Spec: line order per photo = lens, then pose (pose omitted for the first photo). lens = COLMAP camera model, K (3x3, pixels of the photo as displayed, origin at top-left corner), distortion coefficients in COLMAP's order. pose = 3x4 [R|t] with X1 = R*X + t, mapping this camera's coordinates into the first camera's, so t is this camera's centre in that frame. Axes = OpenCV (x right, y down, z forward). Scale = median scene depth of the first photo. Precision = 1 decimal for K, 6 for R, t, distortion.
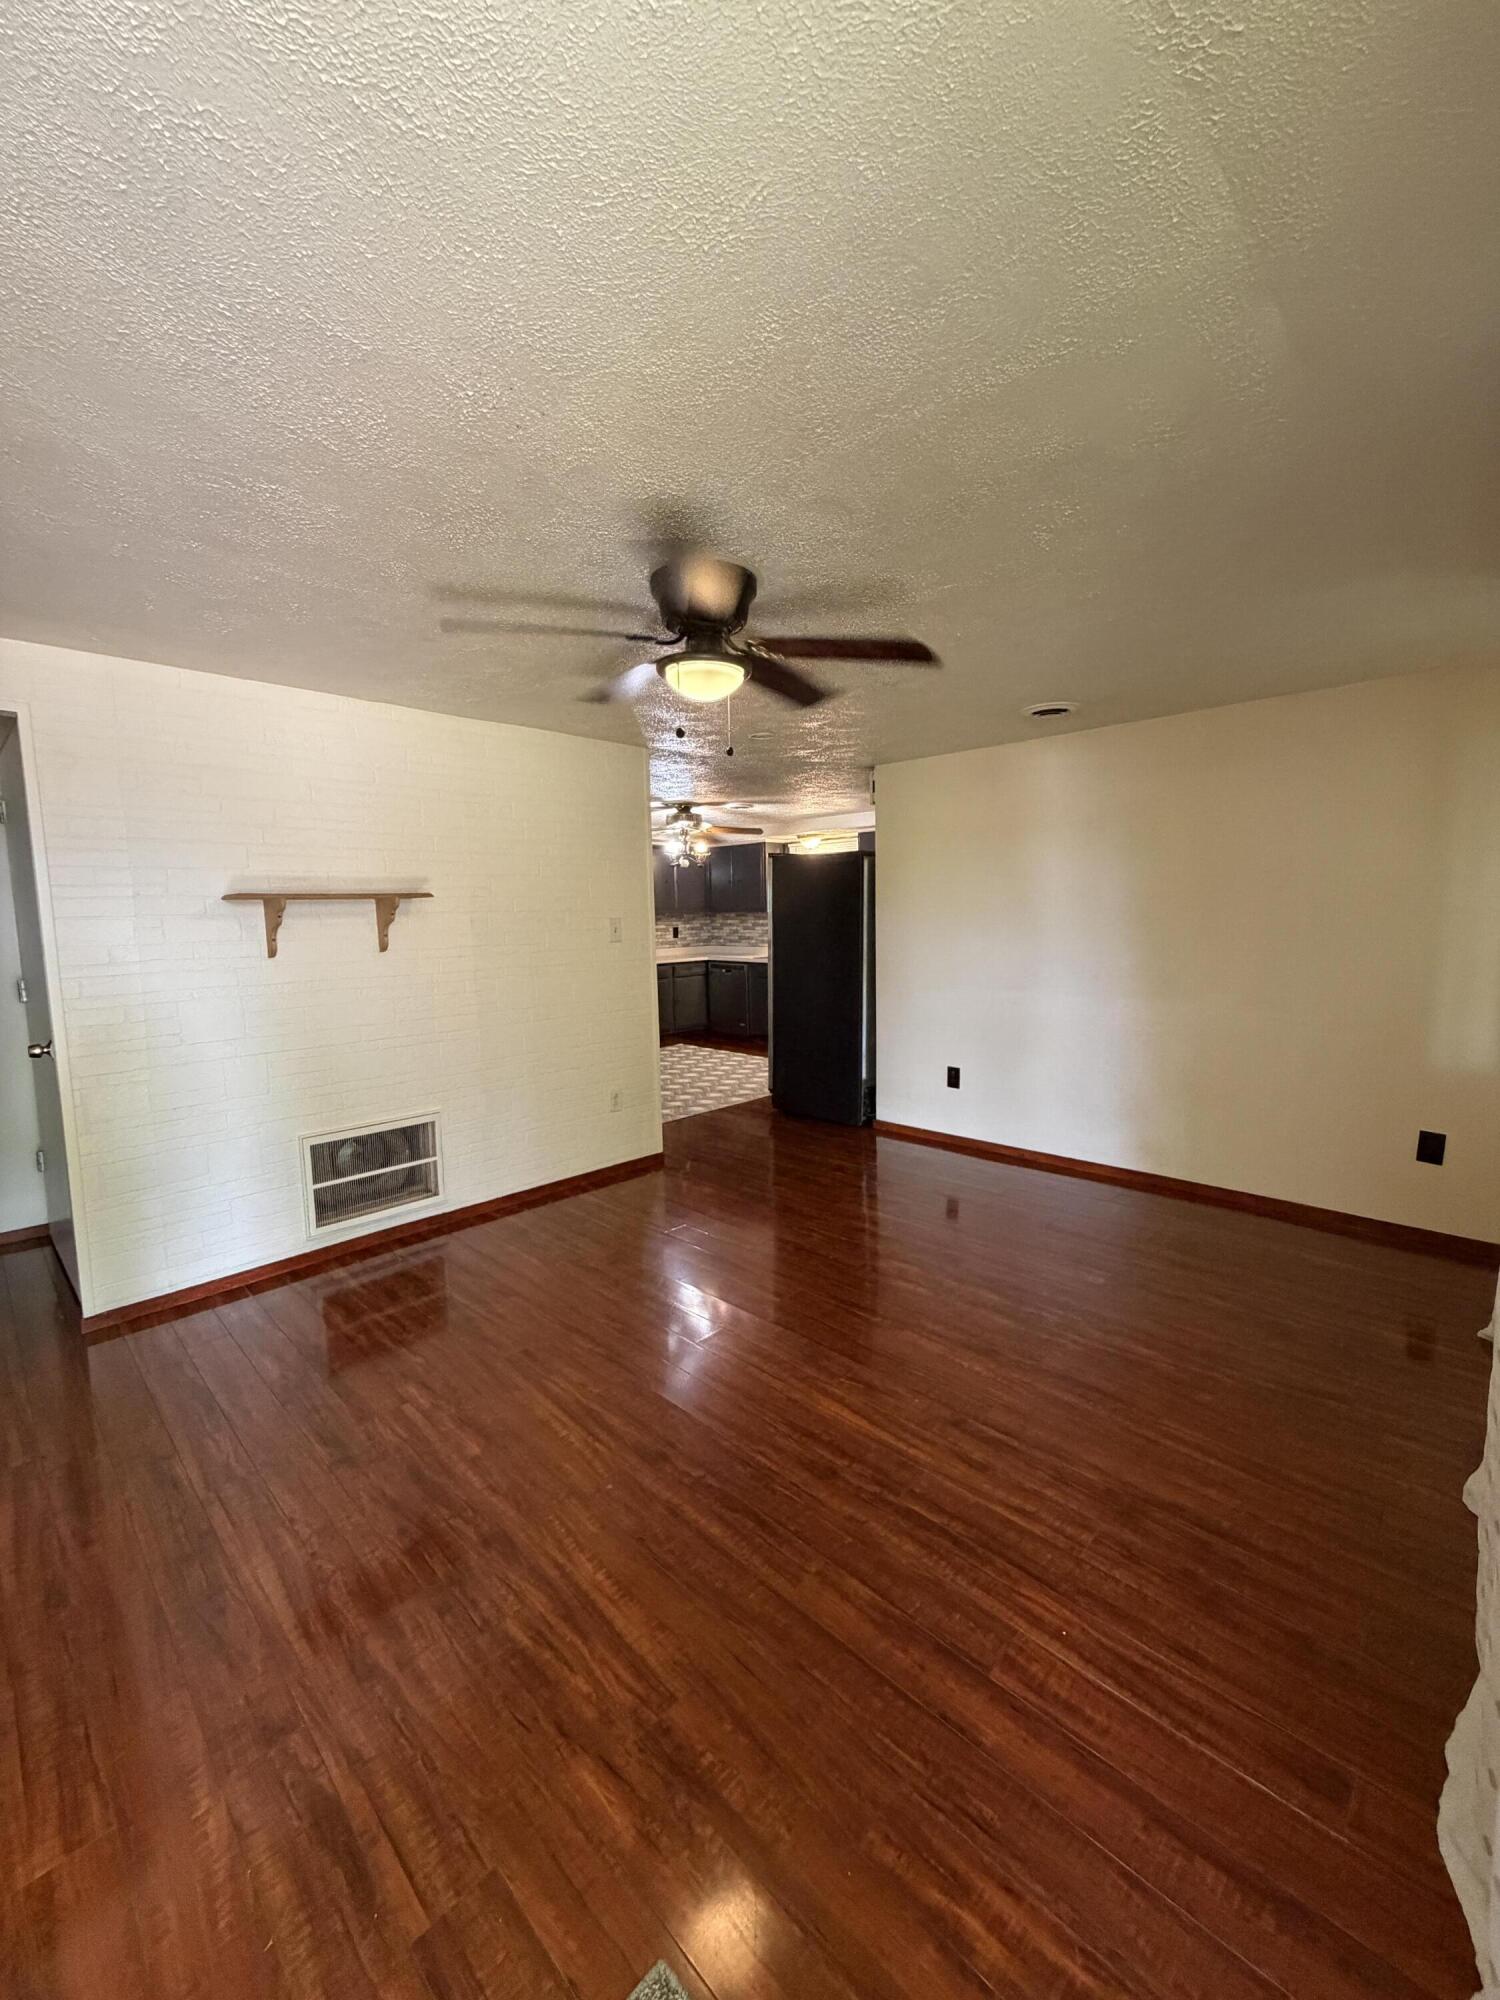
lens RADIAL K [[801.4, 0, 760.9], [0, 801.4, 1000.5], [0, 0, 1]] dist [0.000205, 0.000370]
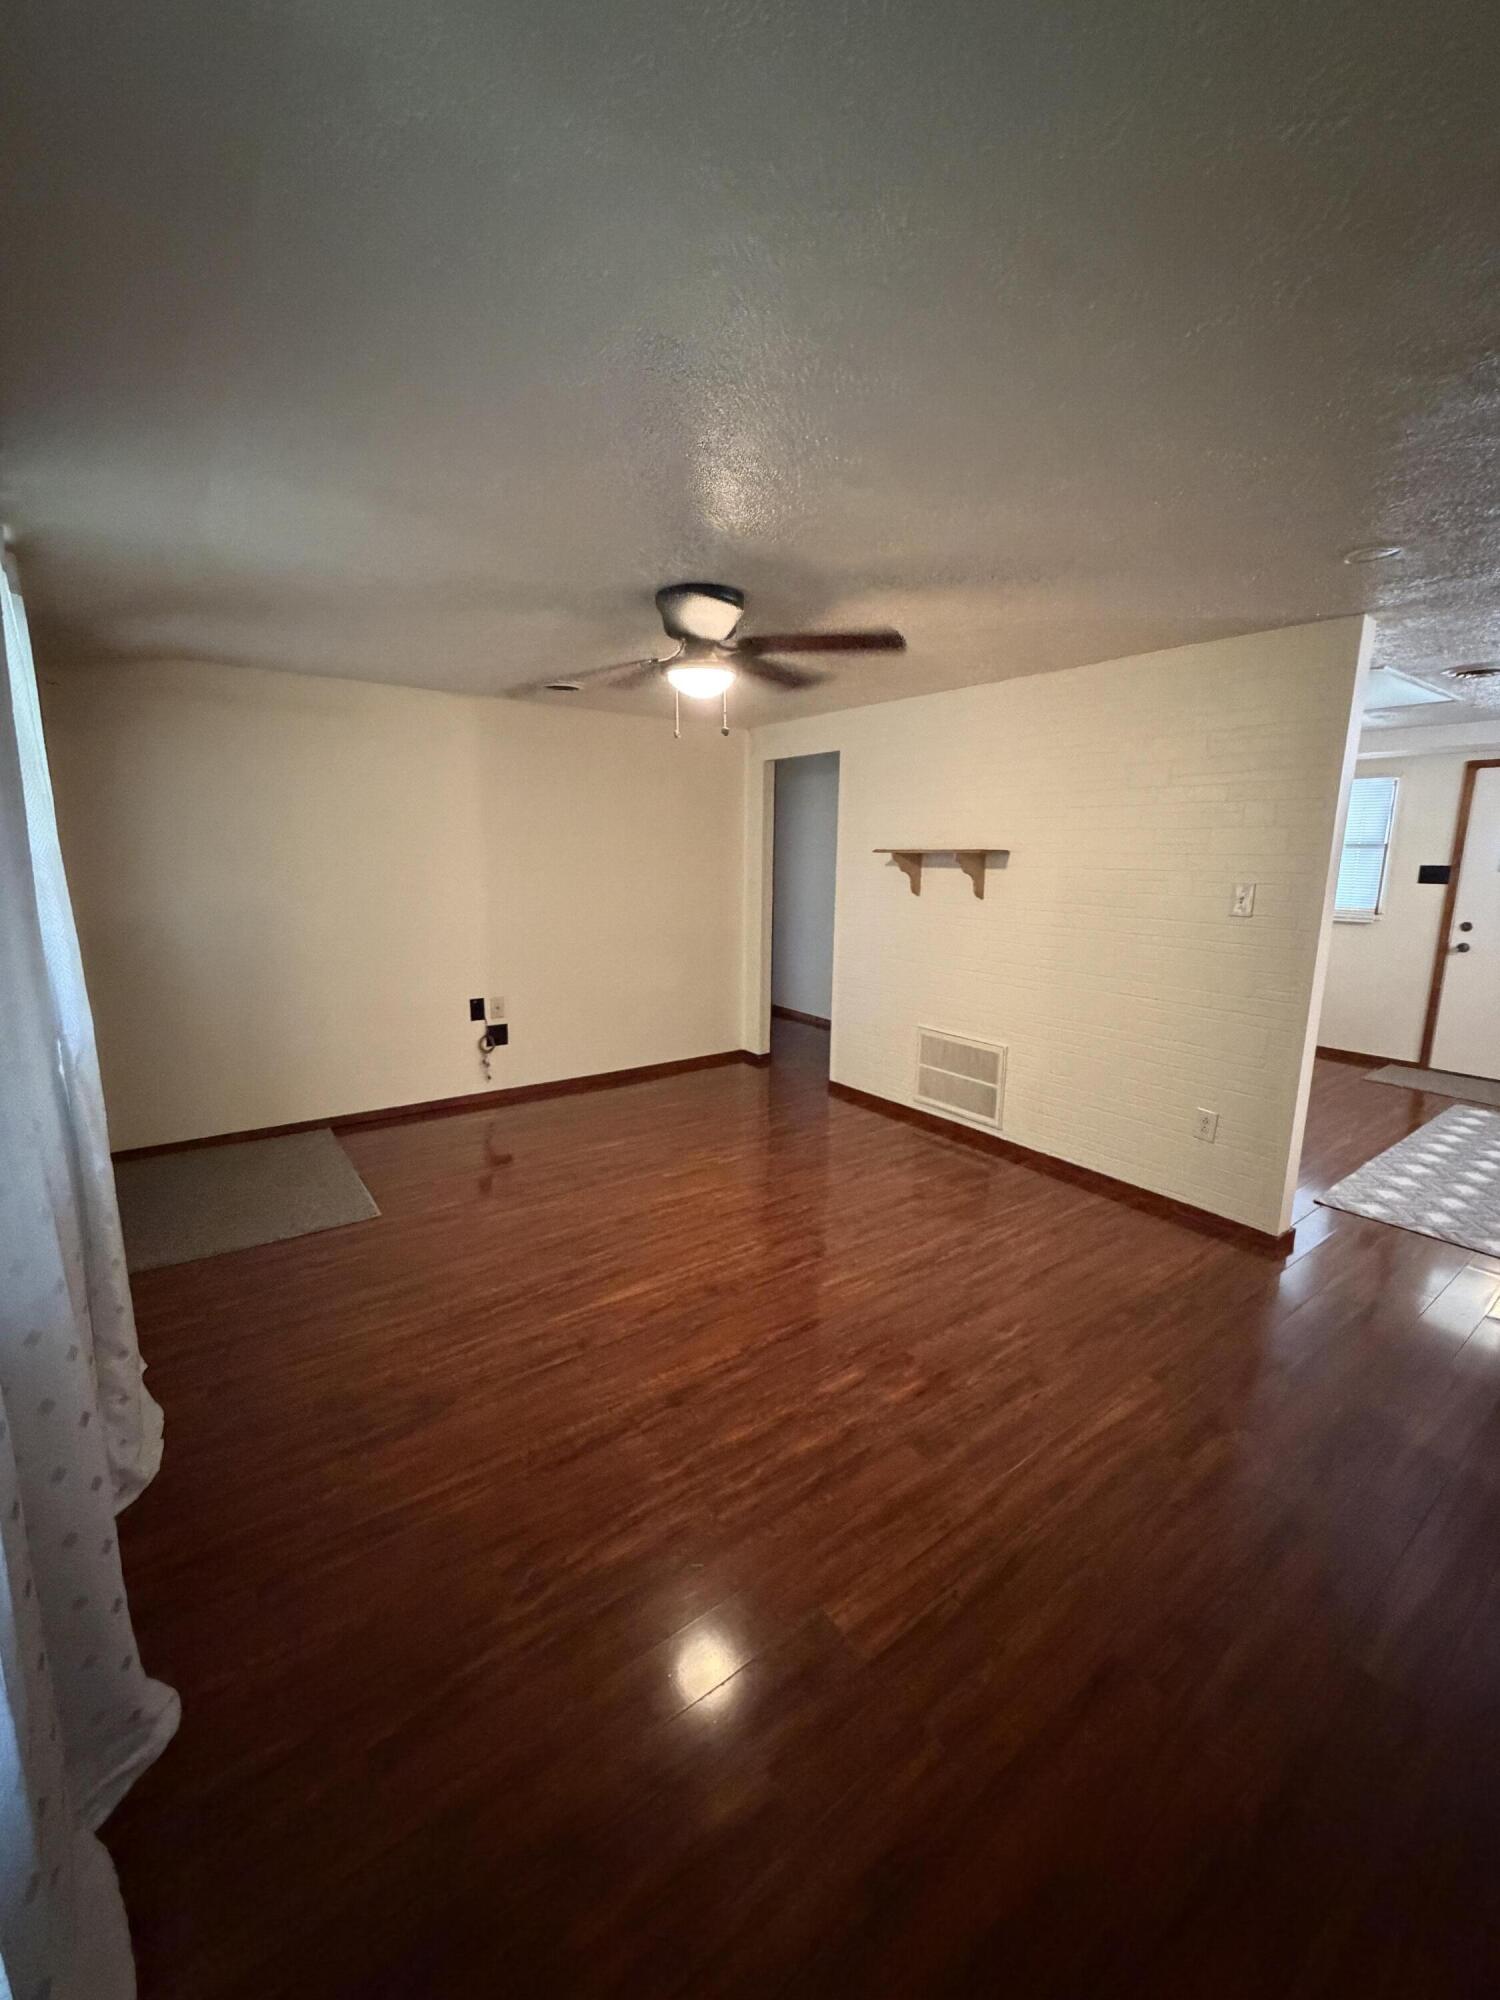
lens RADIAL K [[801.4, 0, 760.6], [0, 801.4, 997.8], [0, 0, 1]] dist [0.000205, 0.000370]
pose [[-0.160648, 0.188711, -0.968803, 1.158108], [-0.119582, 0.970600, 0.208891, -0.197819], [0.979741, 0.149409, -0.133359, 1.280734]]
